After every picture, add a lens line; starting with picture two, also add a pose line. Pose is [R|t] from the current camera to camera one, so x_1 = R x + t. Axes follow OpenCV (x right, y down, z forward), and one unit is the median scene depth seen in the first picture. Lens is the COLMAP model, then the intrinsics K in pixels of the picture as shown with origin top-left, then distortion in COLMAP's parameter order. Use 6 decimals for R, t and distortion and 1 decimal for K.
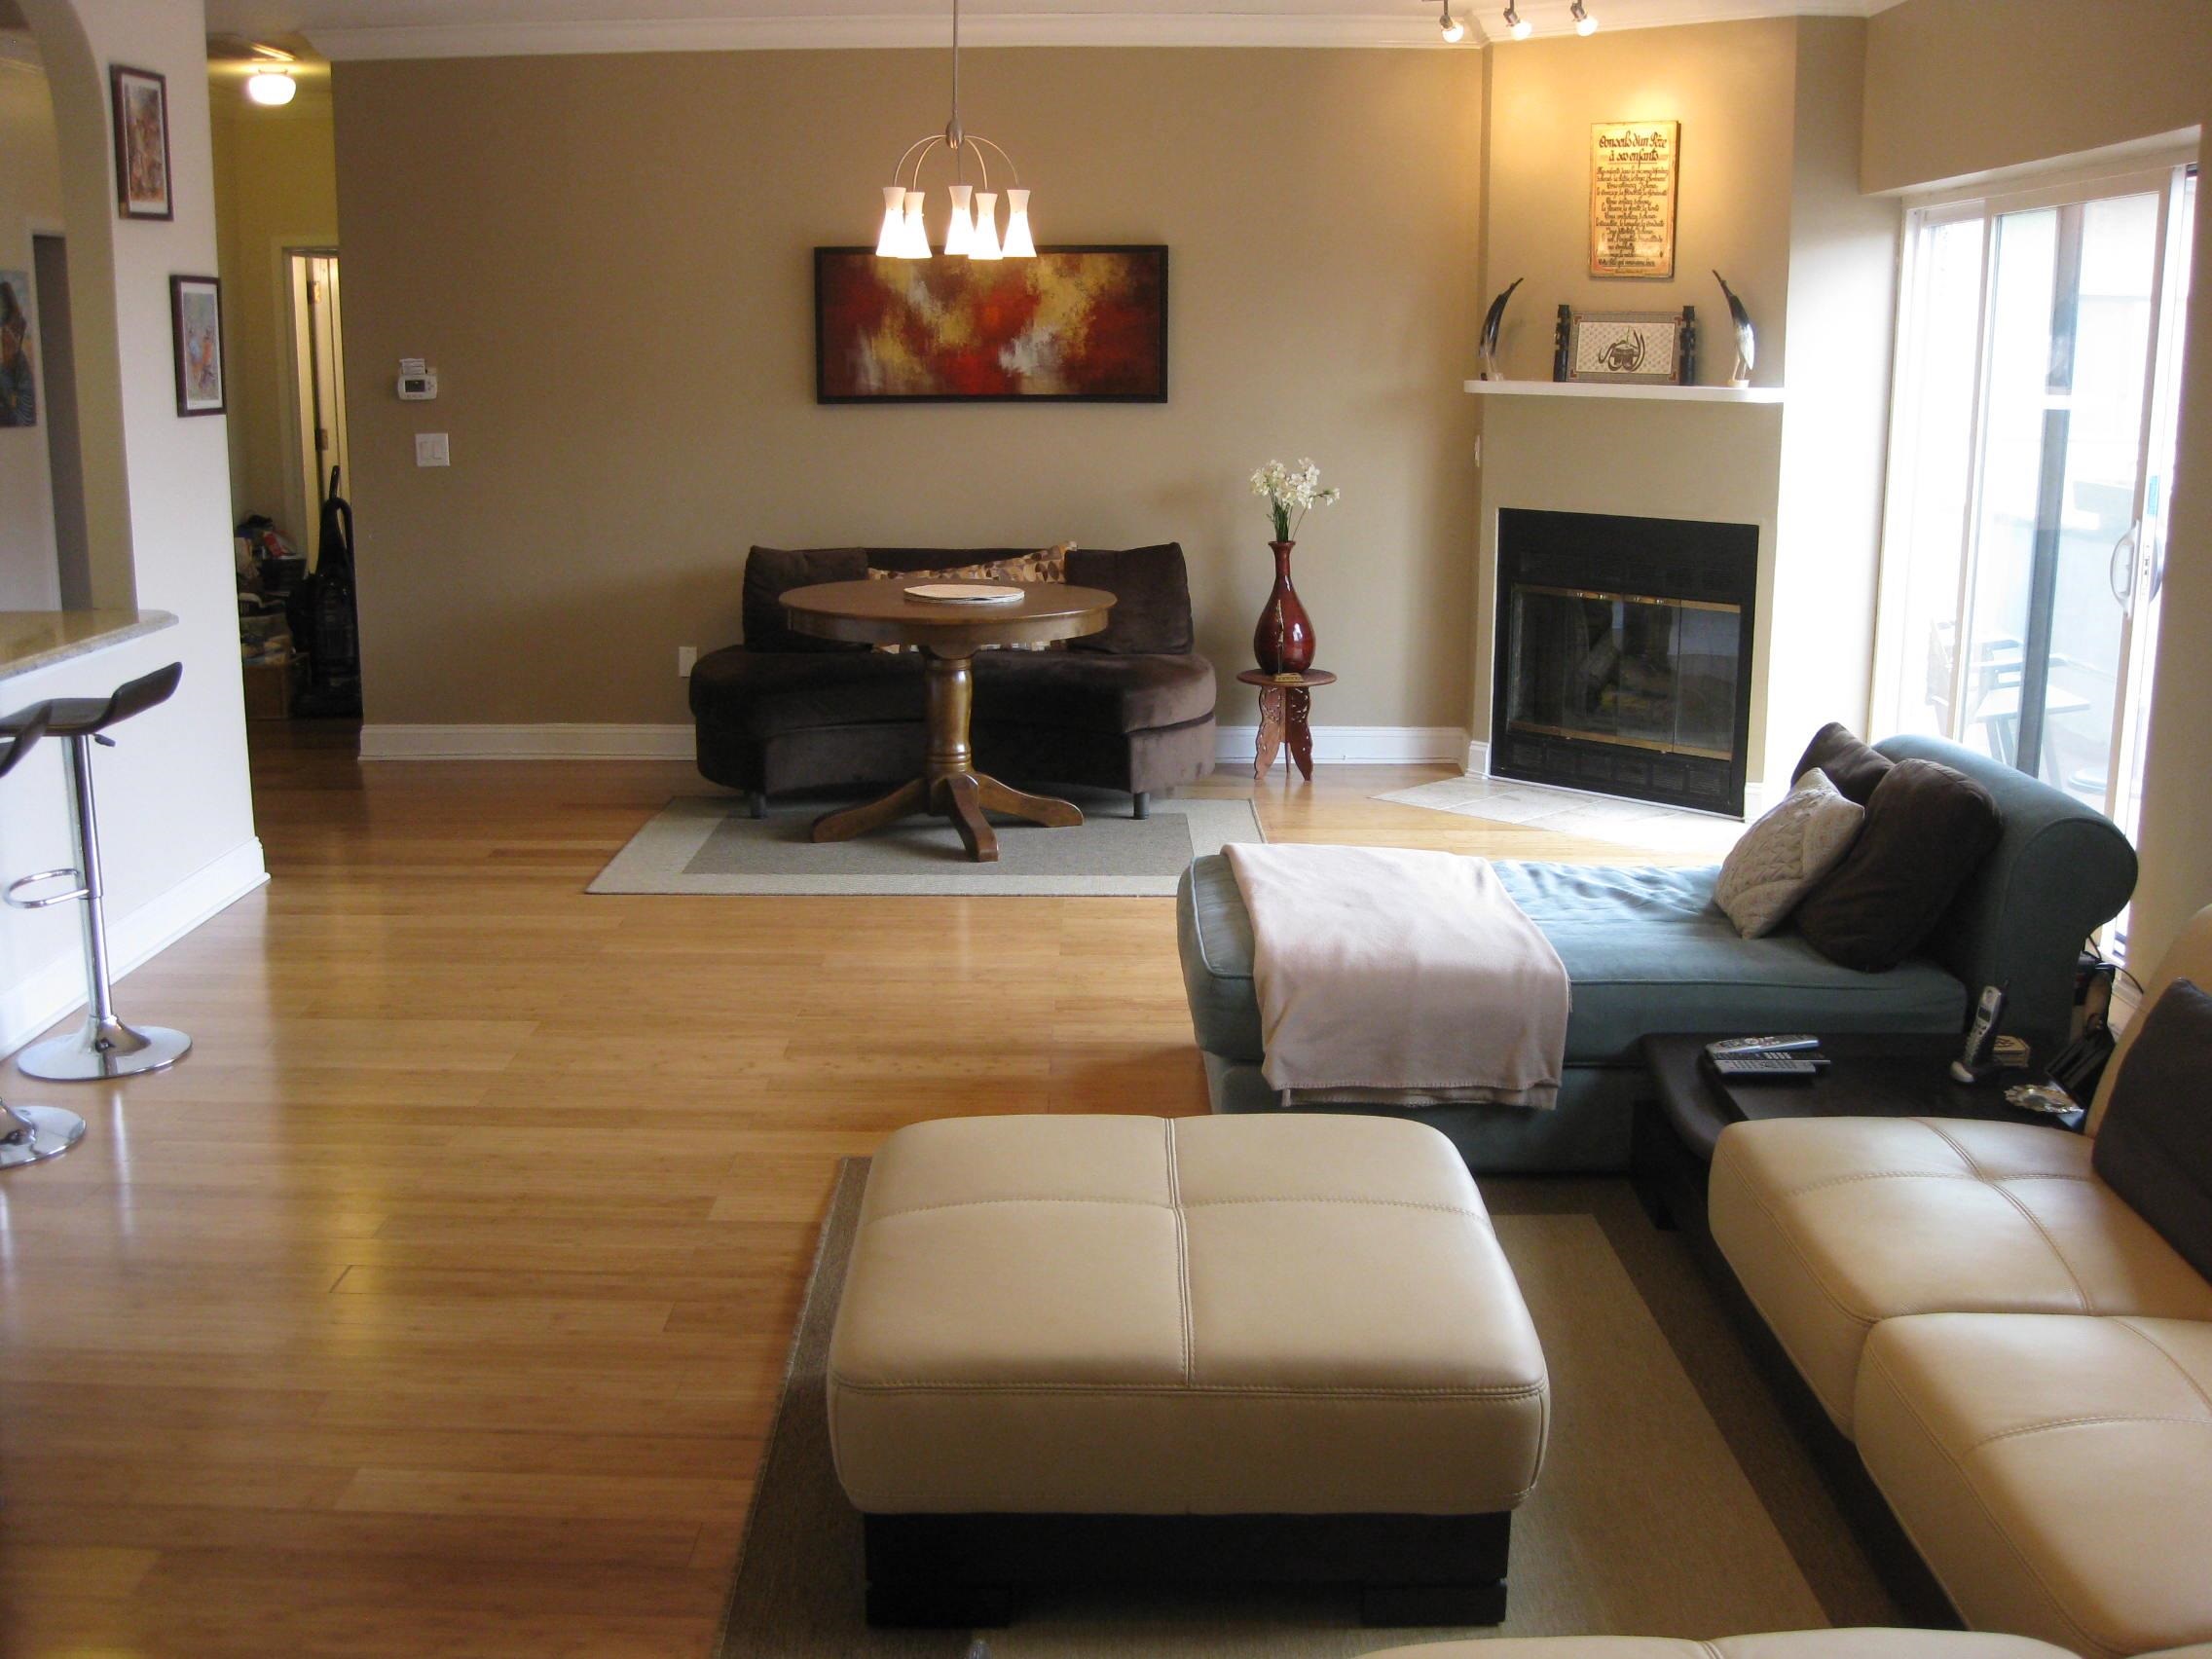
lens RADIAL K [[2256.0, 0, 1104.8], [0, 2256.0, 833.8], [0, 0, 1]] dist [-0.148761, 0.000000]
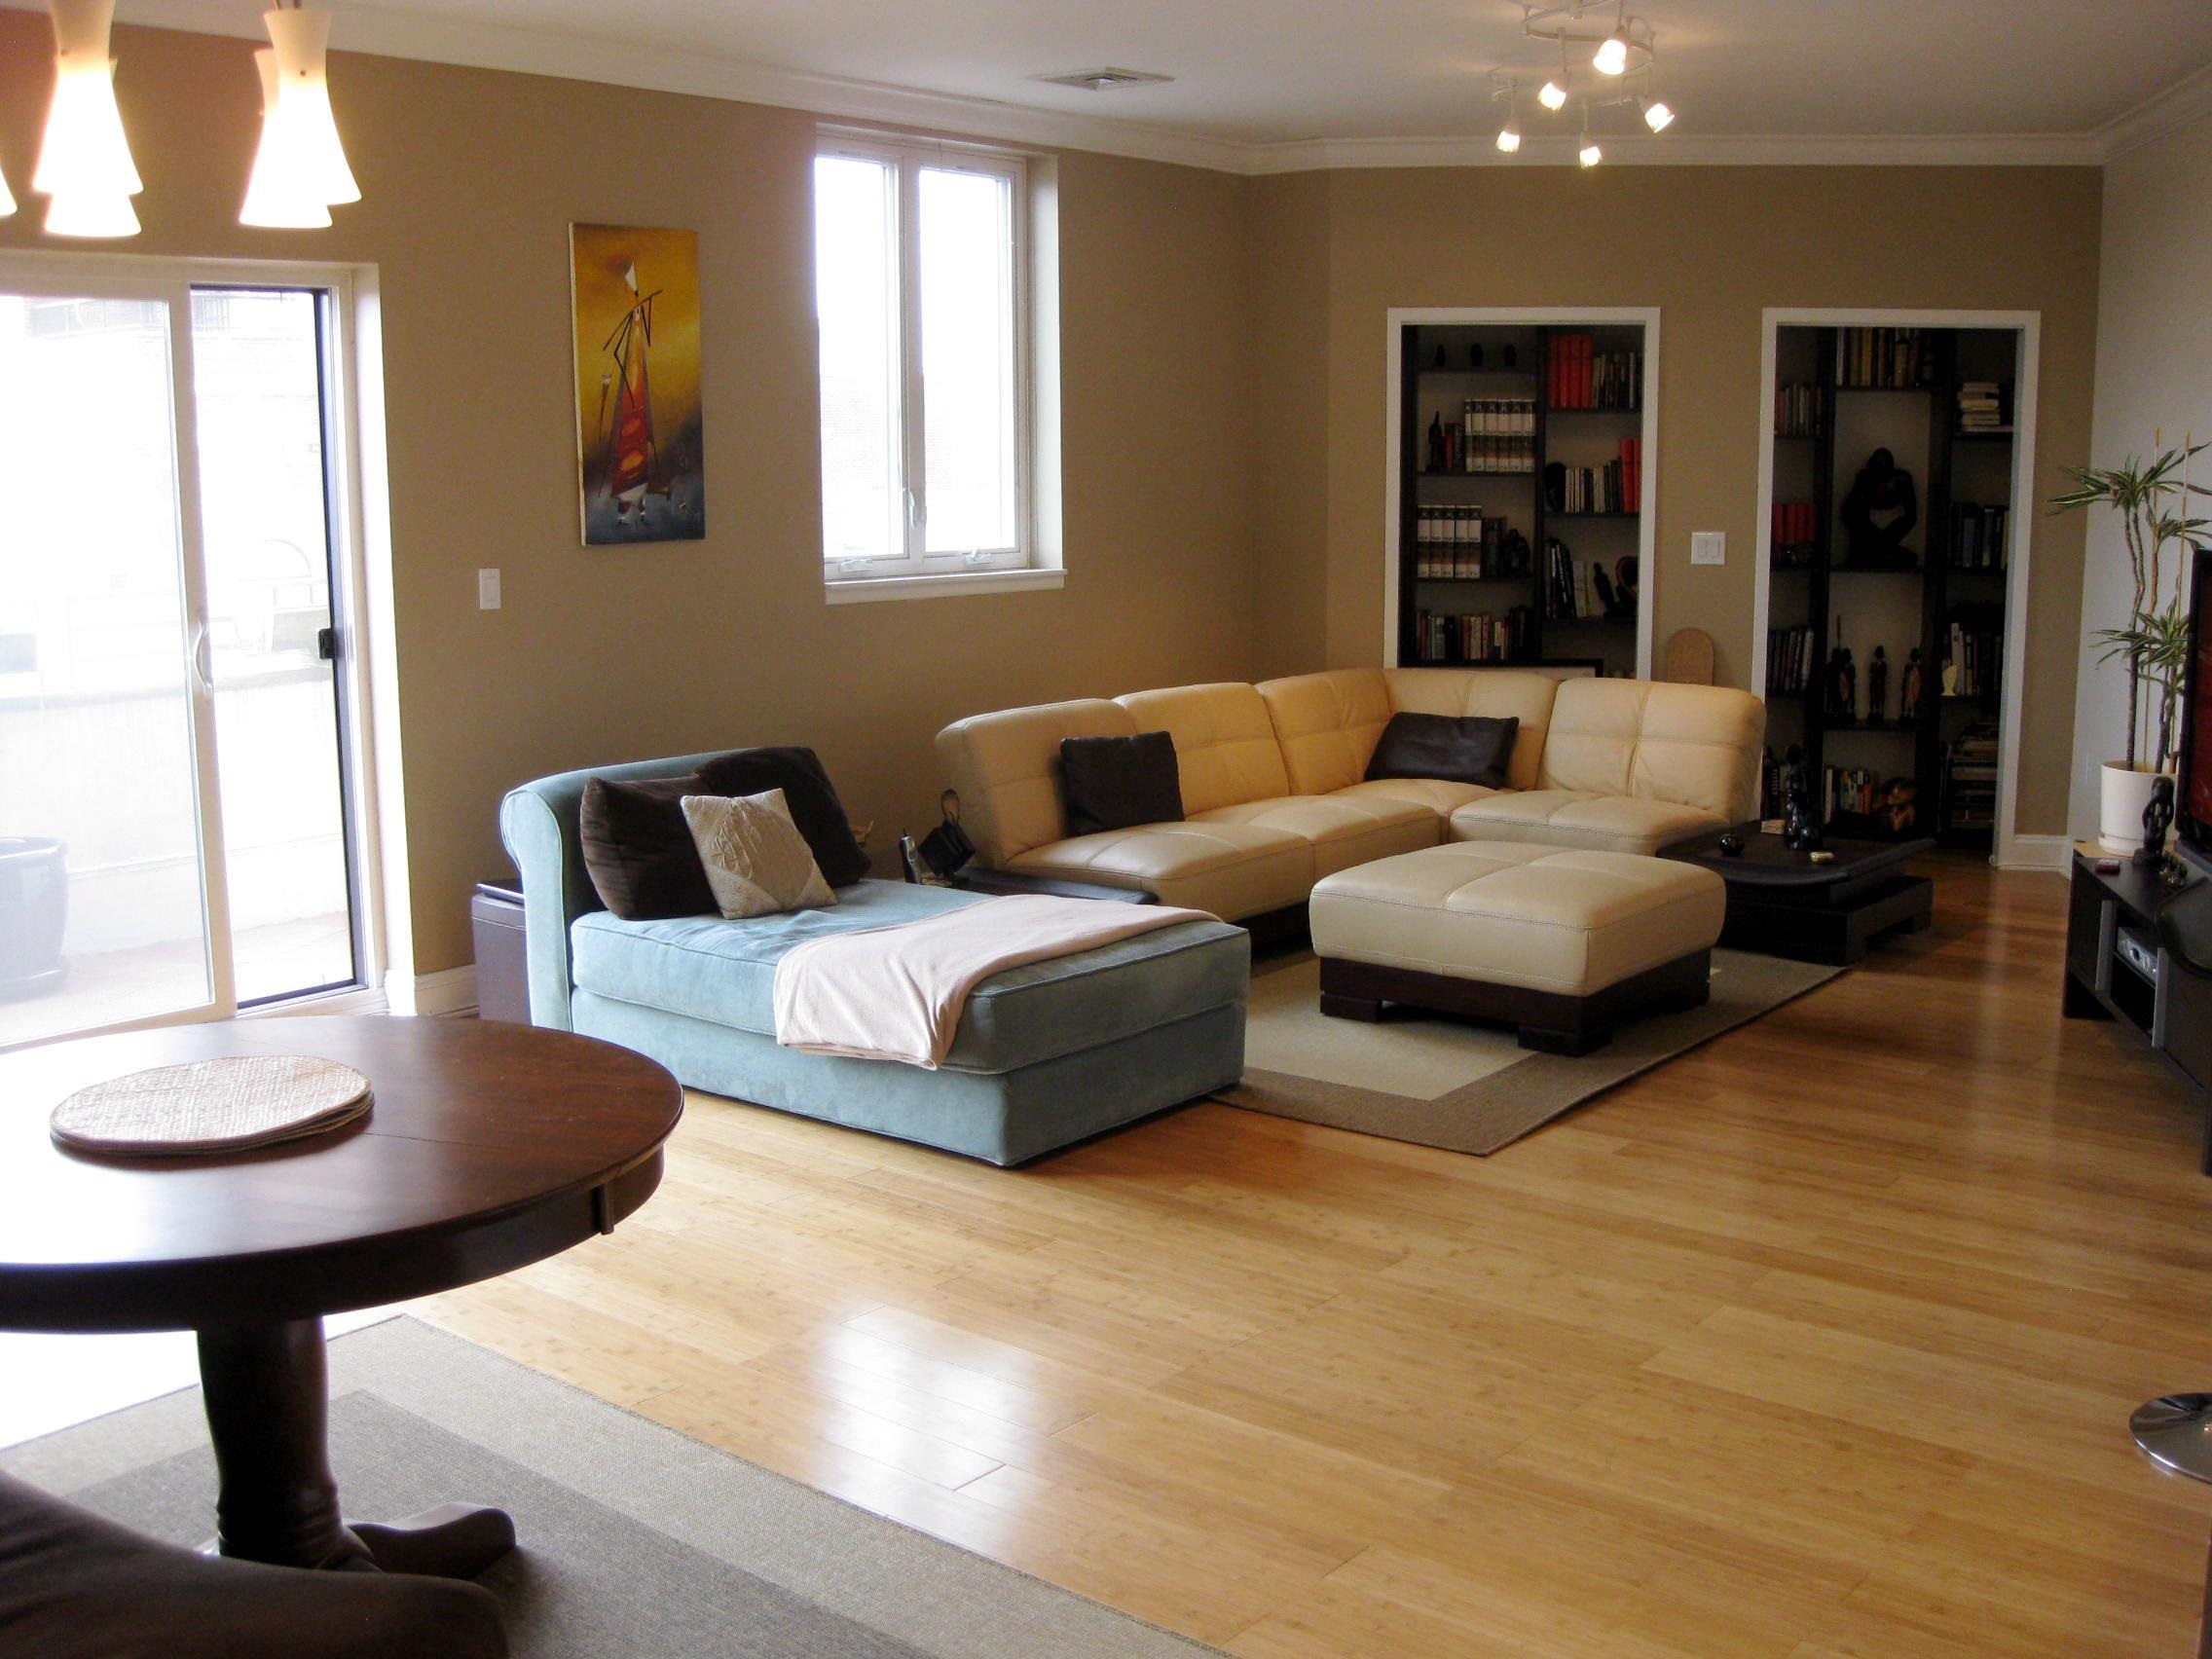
lens RADIAL K [[2256.0, 0, 1106.3], [0, 2256.0, 831.6], [0, 0, 1]] dist [-0.148761, 0.000000]
pose [[-0.776260, -0.097674, 0.622800, -0.591773], [0.135713, 0.938869, 0.316396, -0.354610], [-0.615631, 0.330127, -0.715551, 1.683743]]
